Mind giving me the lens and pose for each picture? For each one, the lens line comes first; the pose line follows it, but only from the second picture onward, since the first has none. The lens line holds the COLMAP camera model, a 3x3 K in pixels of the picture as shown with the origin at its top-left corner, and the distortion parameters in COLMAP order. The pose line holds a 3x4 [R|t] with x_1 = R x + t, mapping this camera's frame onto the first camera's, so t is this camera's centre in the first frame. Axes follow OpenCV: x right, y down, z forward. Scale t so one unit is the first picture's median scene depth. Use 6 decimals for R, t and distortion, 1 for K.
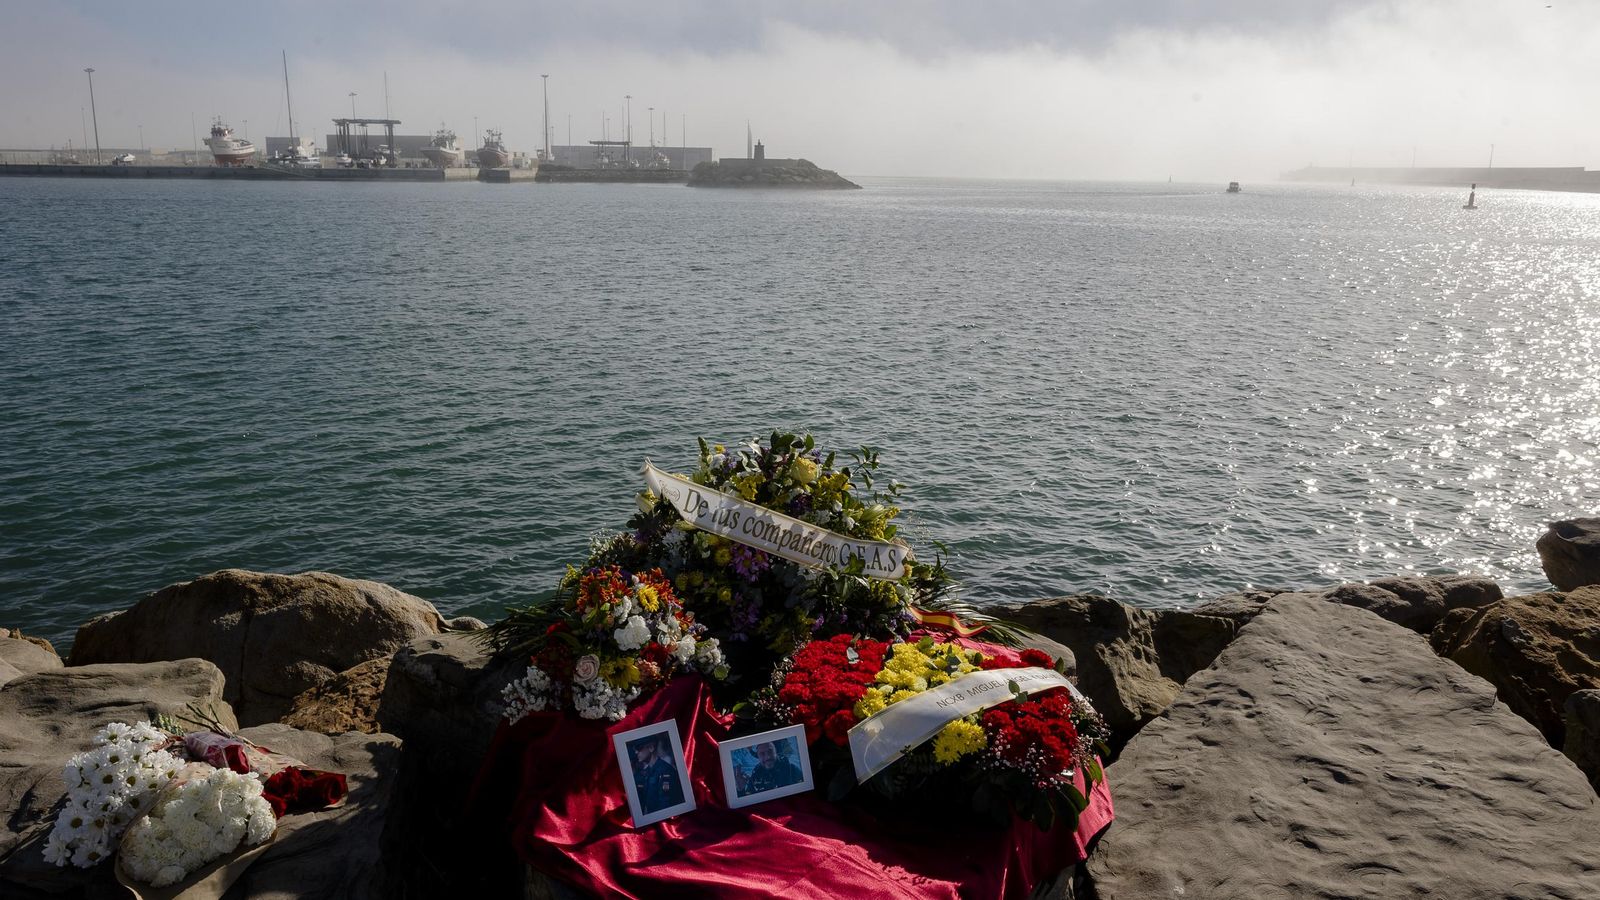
lens RADIAL K [[1078.8, 0, 807.4], [0, 1078.8, 450.0], [0, 0, 1]] dist [-0.027490, 0.007931]
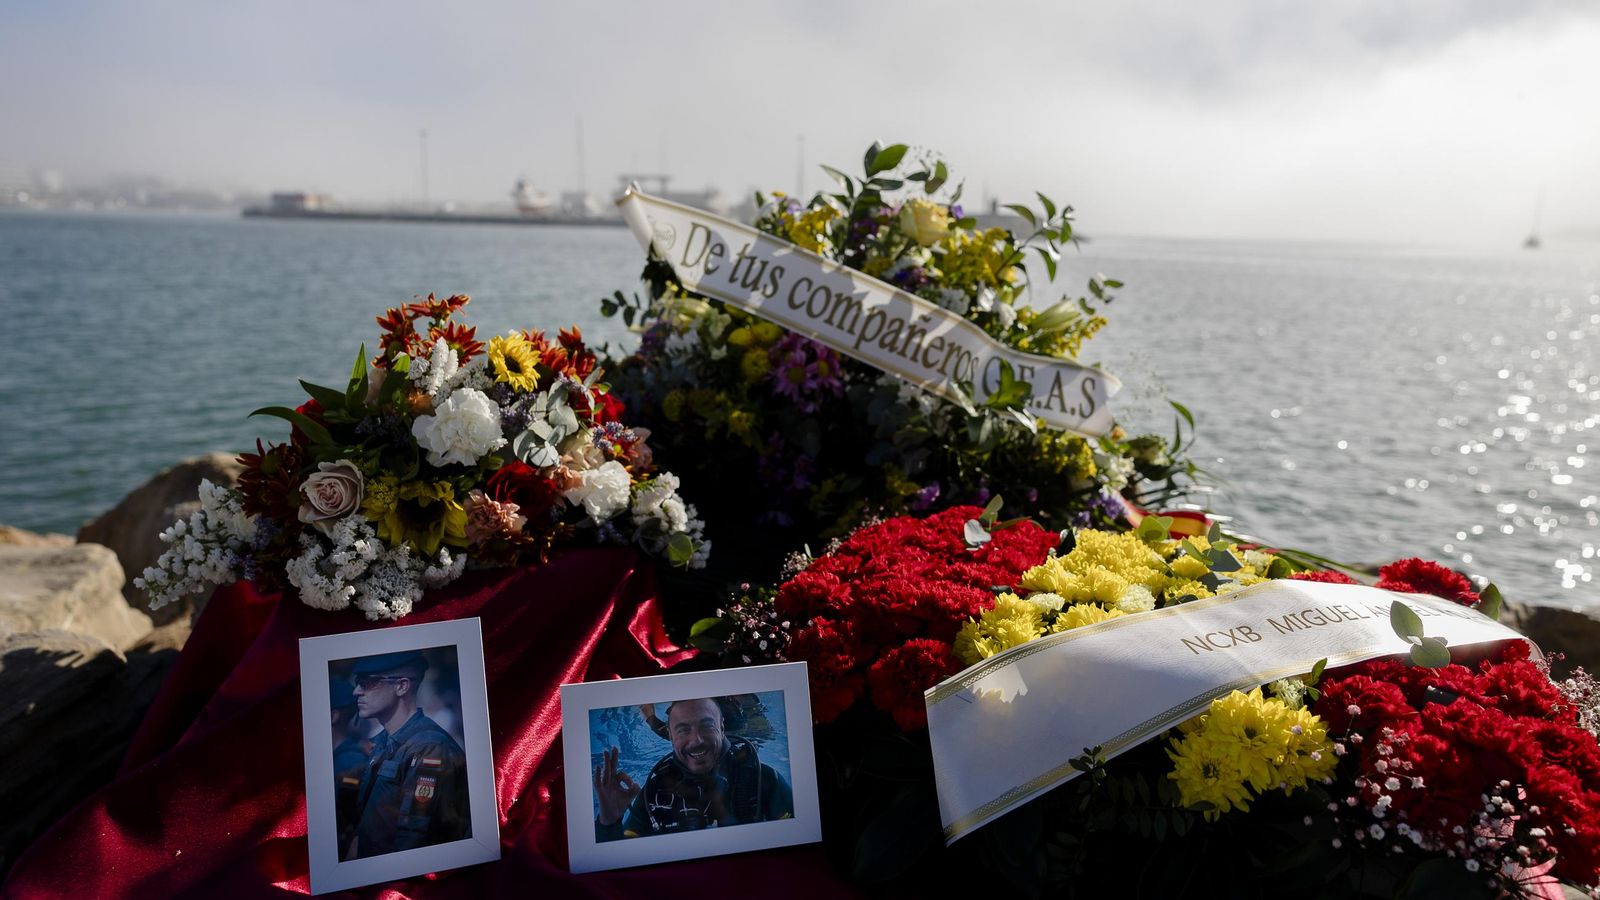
lens RADIAL K [[981.6, 0, 853.0], [0, 981.6, 488.7], [0, 0, 1]] dist [0.008657, -0.003027]
pose [[0.983282, 0.056896, -0.172973, 0.056486], [-0.057566, 0.998341, 0.001143, 0.164192], [0.172752, 0.008834, 0.984926, 0.566649]]
